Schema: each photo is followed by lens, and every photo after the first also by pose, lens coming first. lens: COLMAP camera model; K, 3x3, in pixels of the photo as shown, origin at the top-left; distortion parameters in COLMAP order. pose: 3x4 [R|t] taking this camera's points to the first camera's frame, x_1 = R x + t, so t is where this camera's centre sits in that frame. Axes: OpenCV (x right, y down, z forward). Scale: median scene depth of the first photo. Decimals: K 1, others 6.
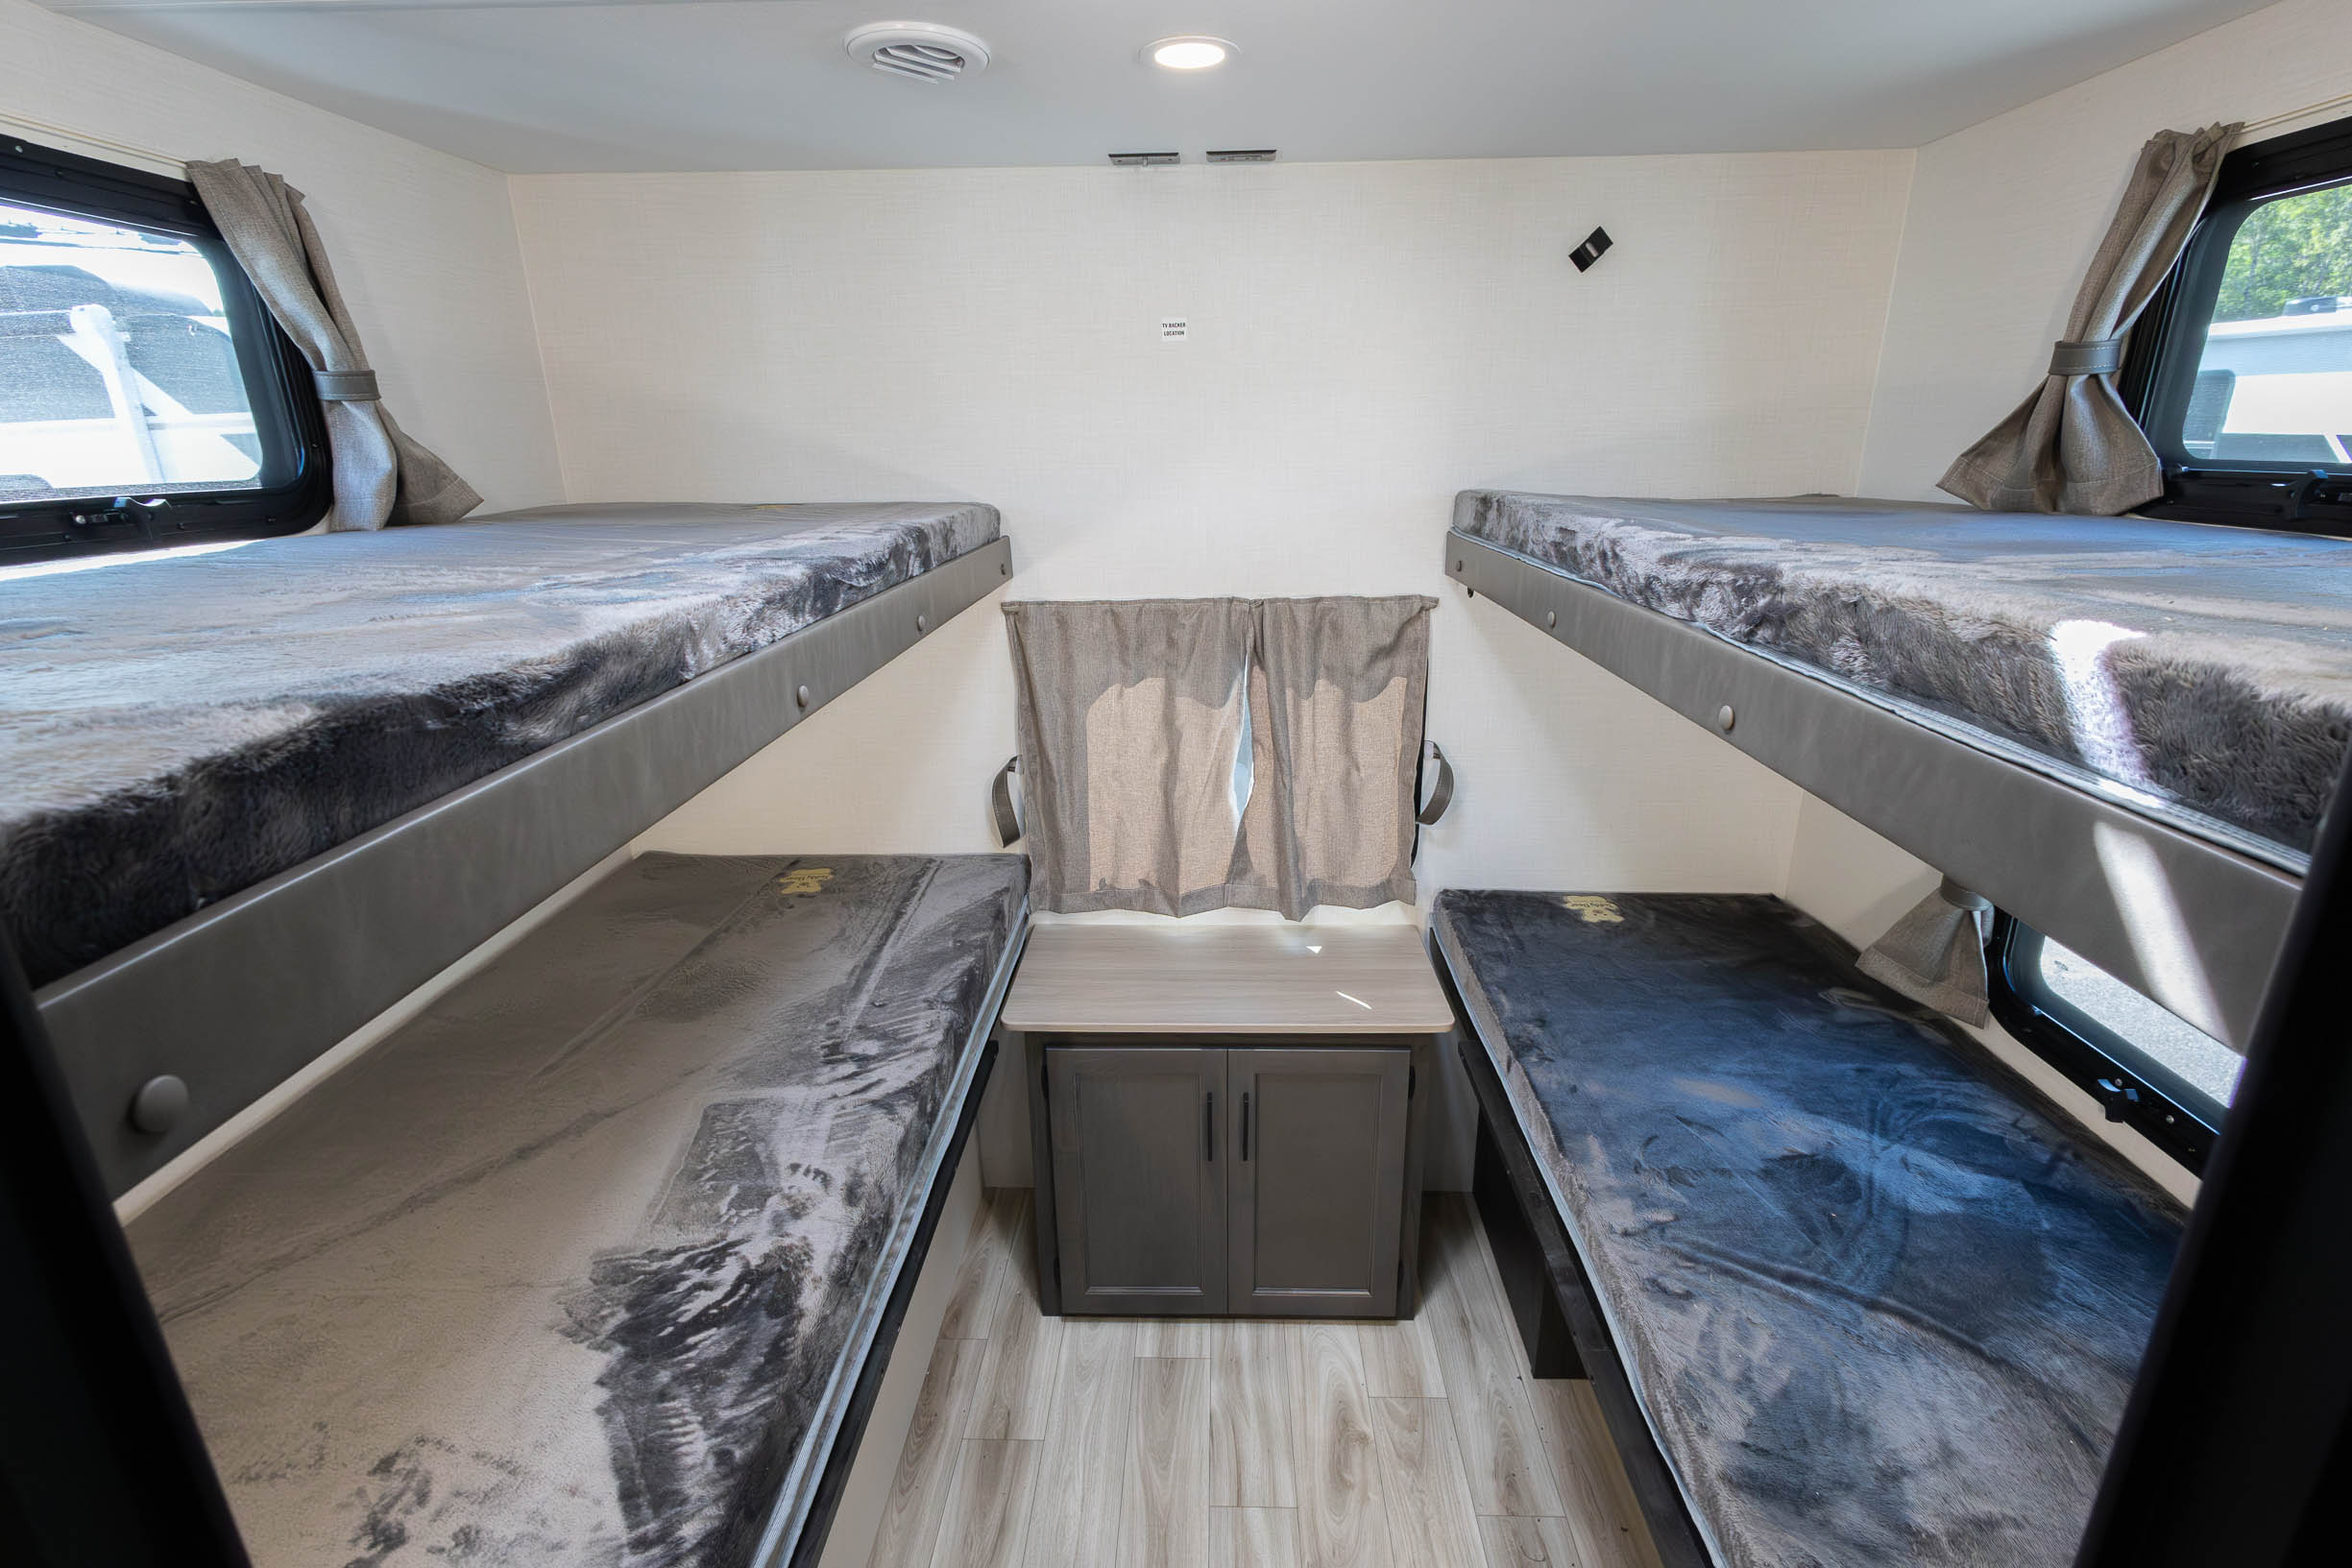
lens RADIAL K [[1085.6, 0, 1182.5], [0, 1085.6, 781.8], [0, 0, 1]] dist [0.009860, -0.003320]
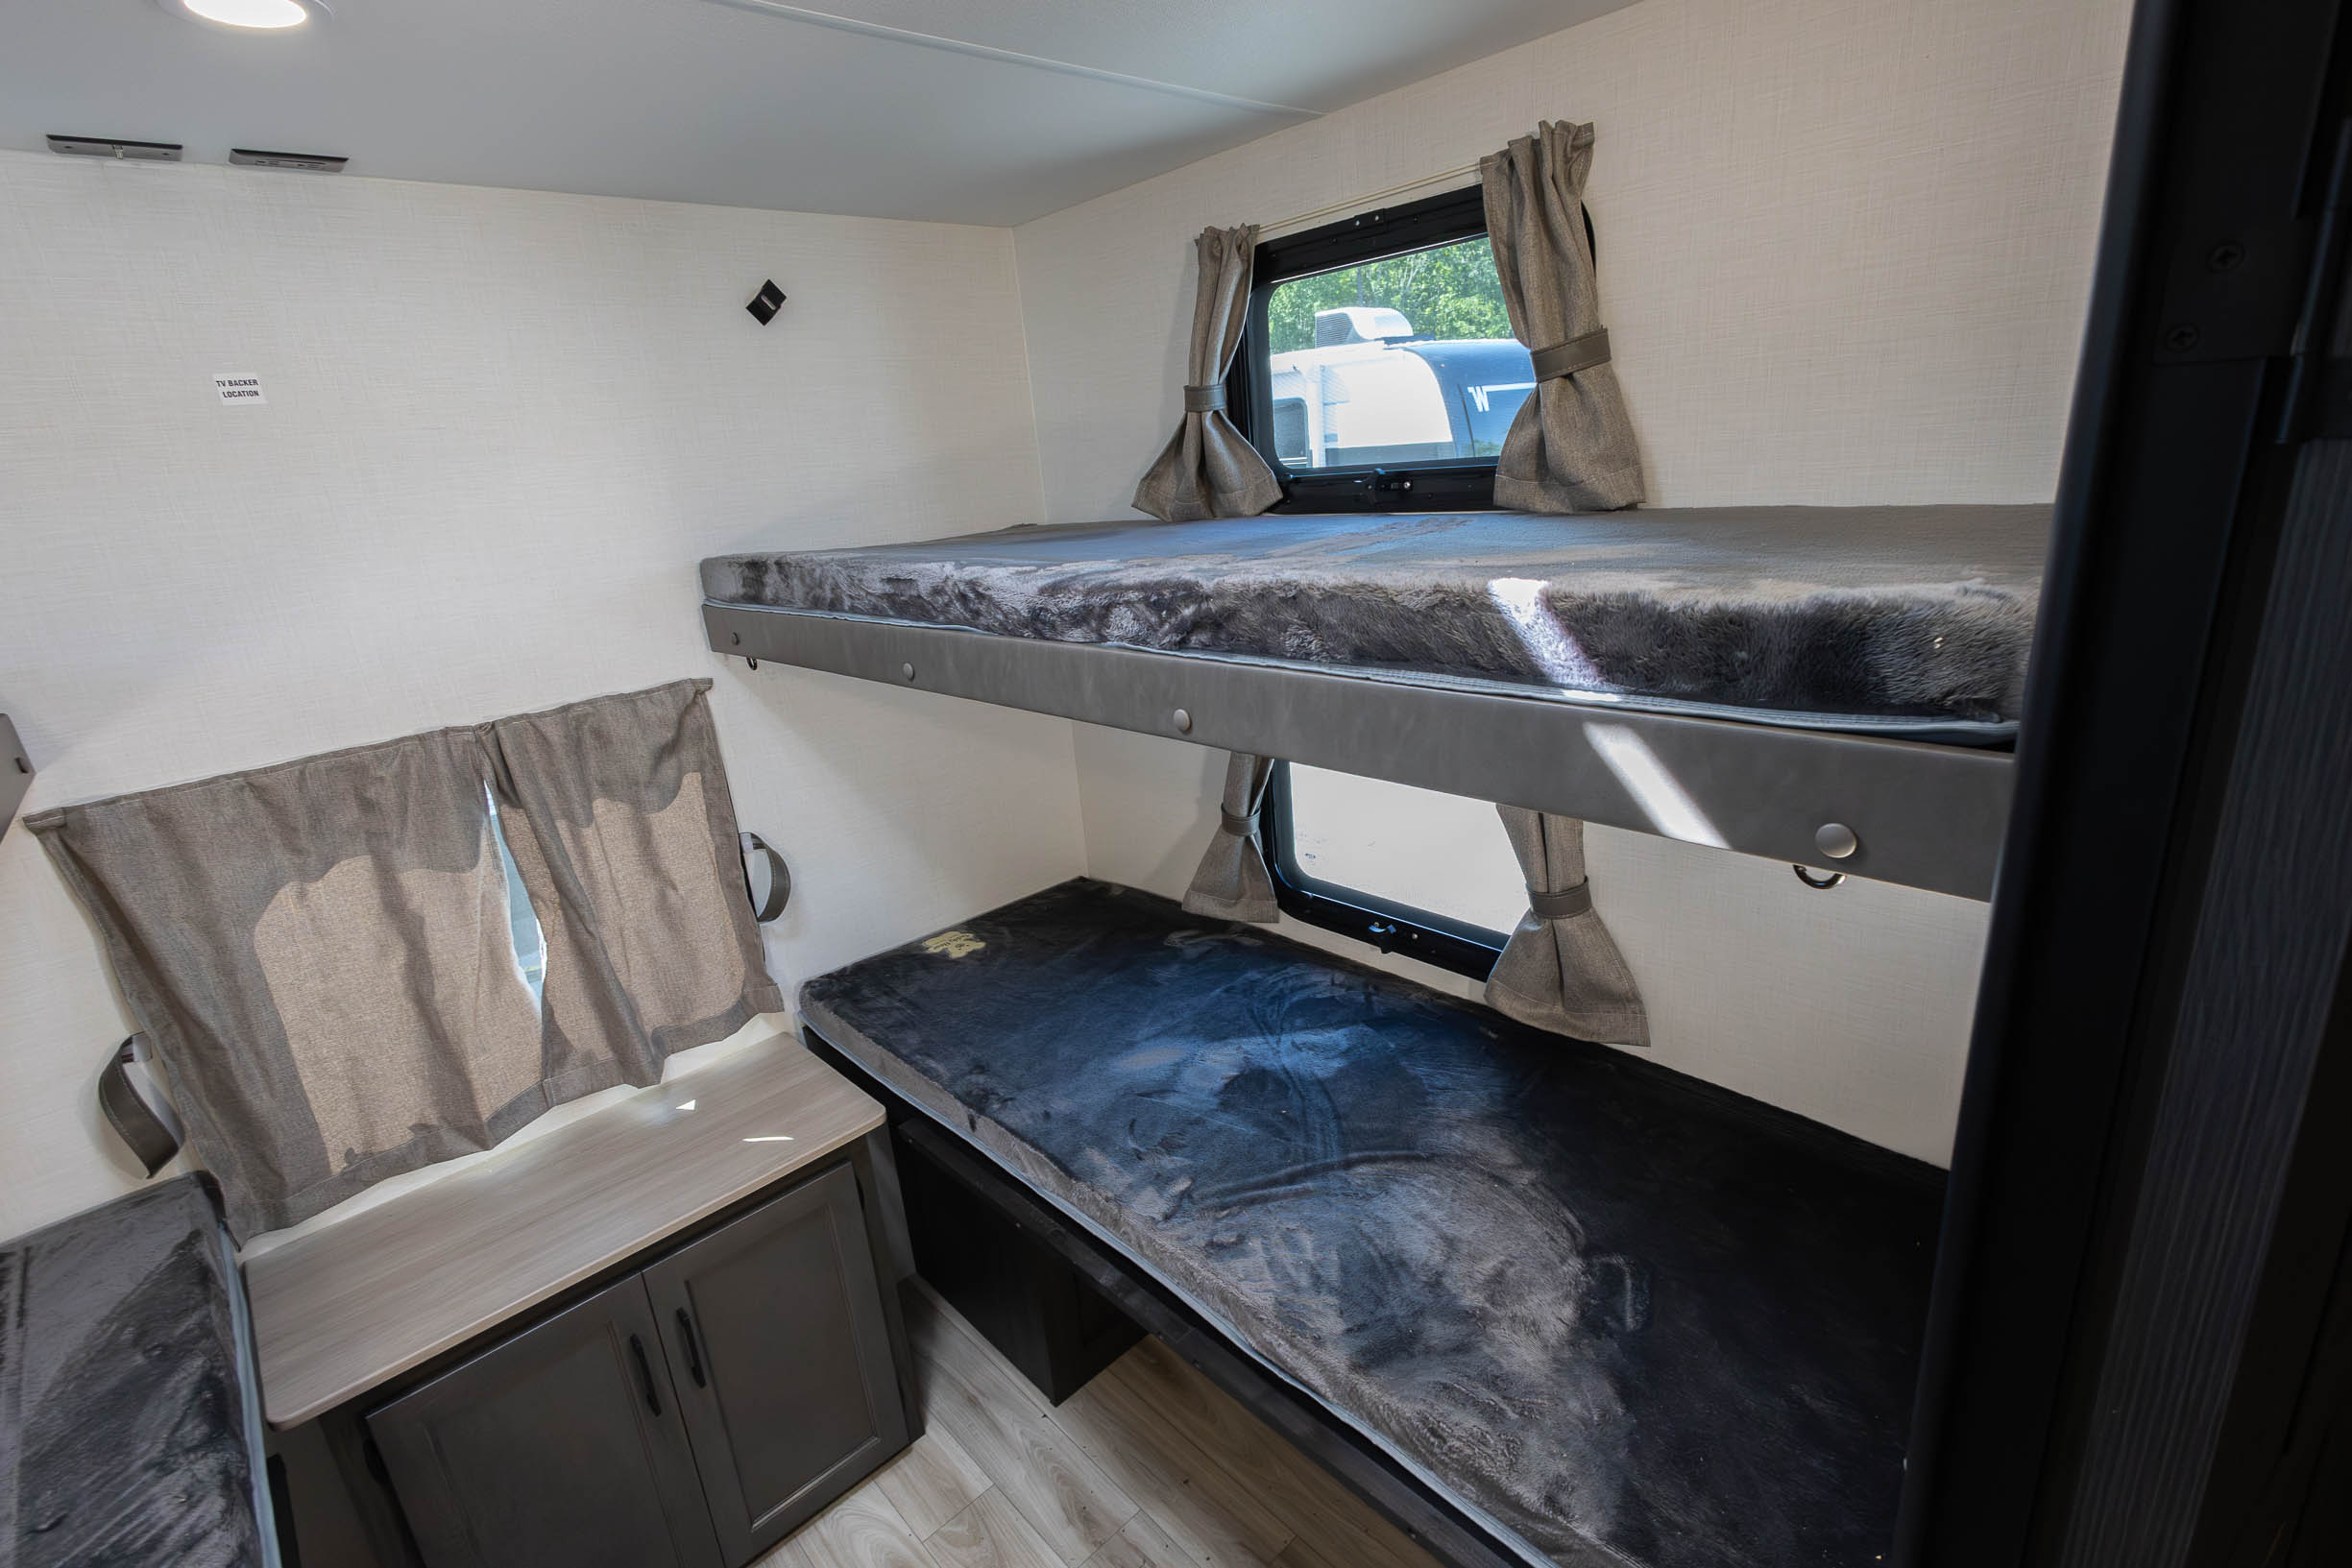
lens RADIAL K [[1085.6, 0, 1175.2], [0, 1085.6, 787.5], [0, 0, 1]] dist [0.009860, -0.003320]
pose [[0.709433, -0.257645, 0.655991, -0.141522], [0.287439, 0.955627, 0.064473, -0.040350], [-0.643493, 0.142818, 0.752010, 0.118983]]
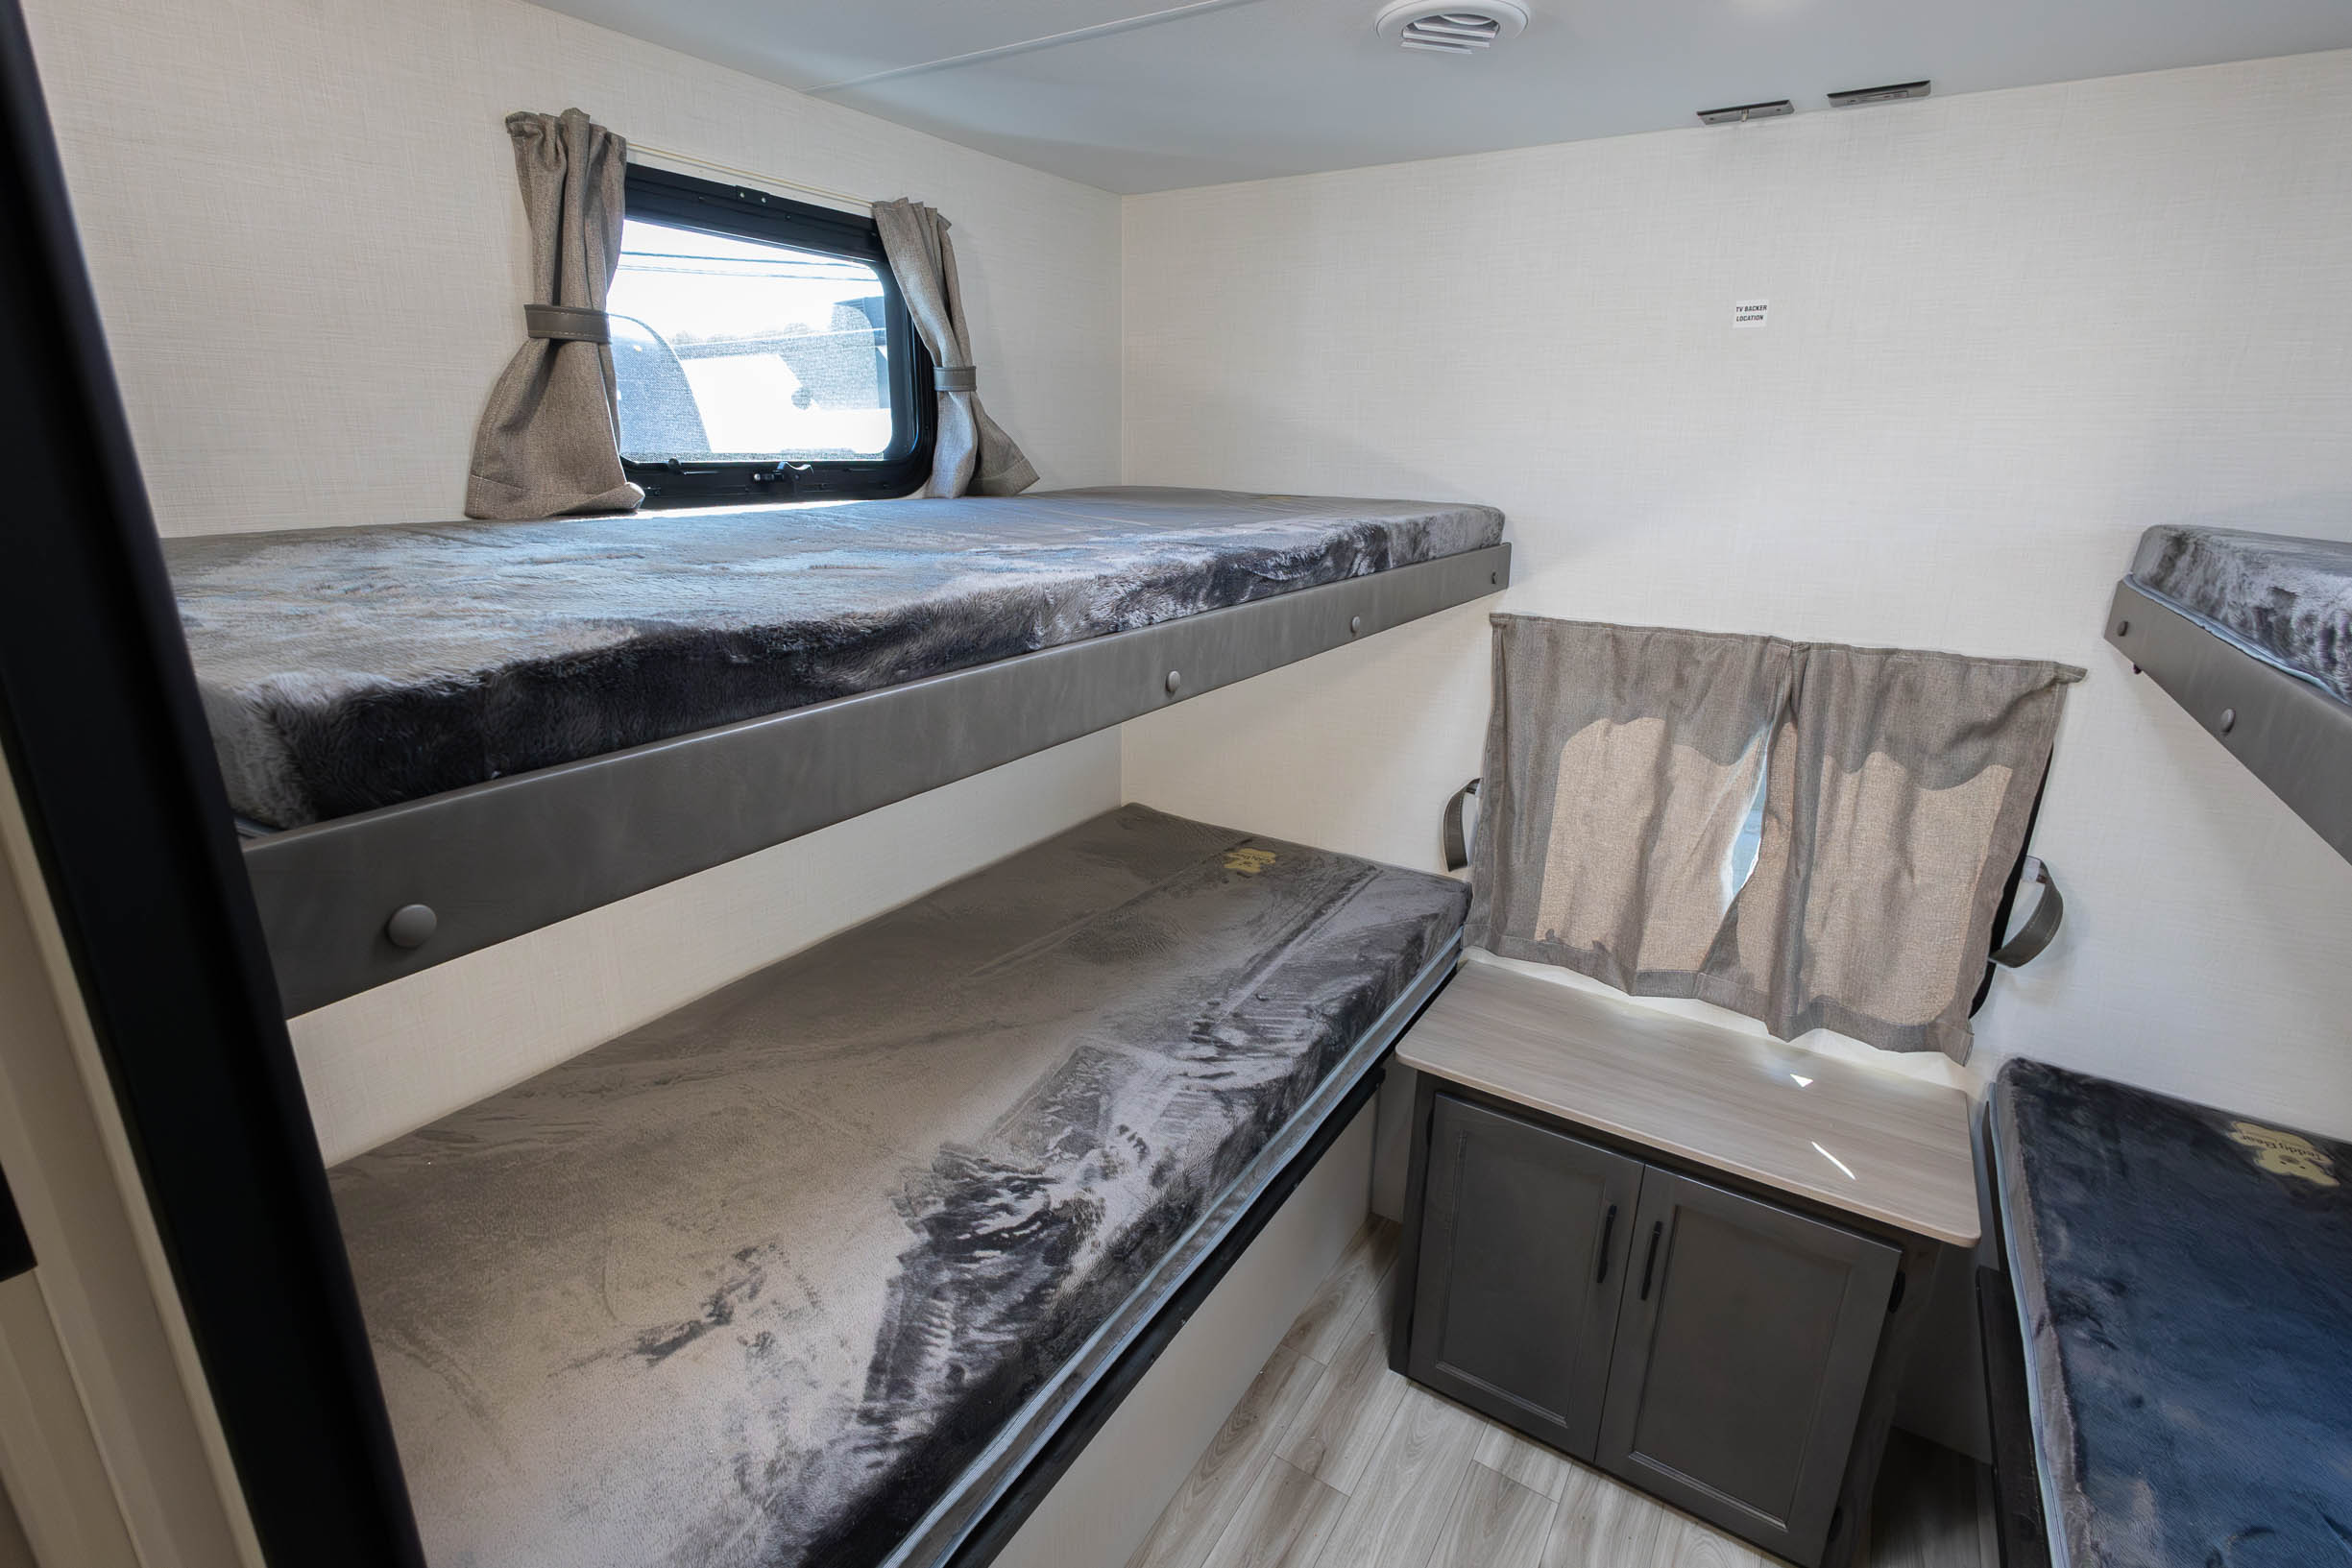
lens RADIAL K [[1085.6, 0, 1169.9], [0, 1085.6, 774.2], [0, 0, 1]] dist [0.009860, -0.003320]
pose [[0.855329, 0.178035, -0.486535, 0.103849], [-0.181733, 0.982532, 0.040044, -0.022682], [0.485166, 0.054169, 0.872743, 0.083164]]
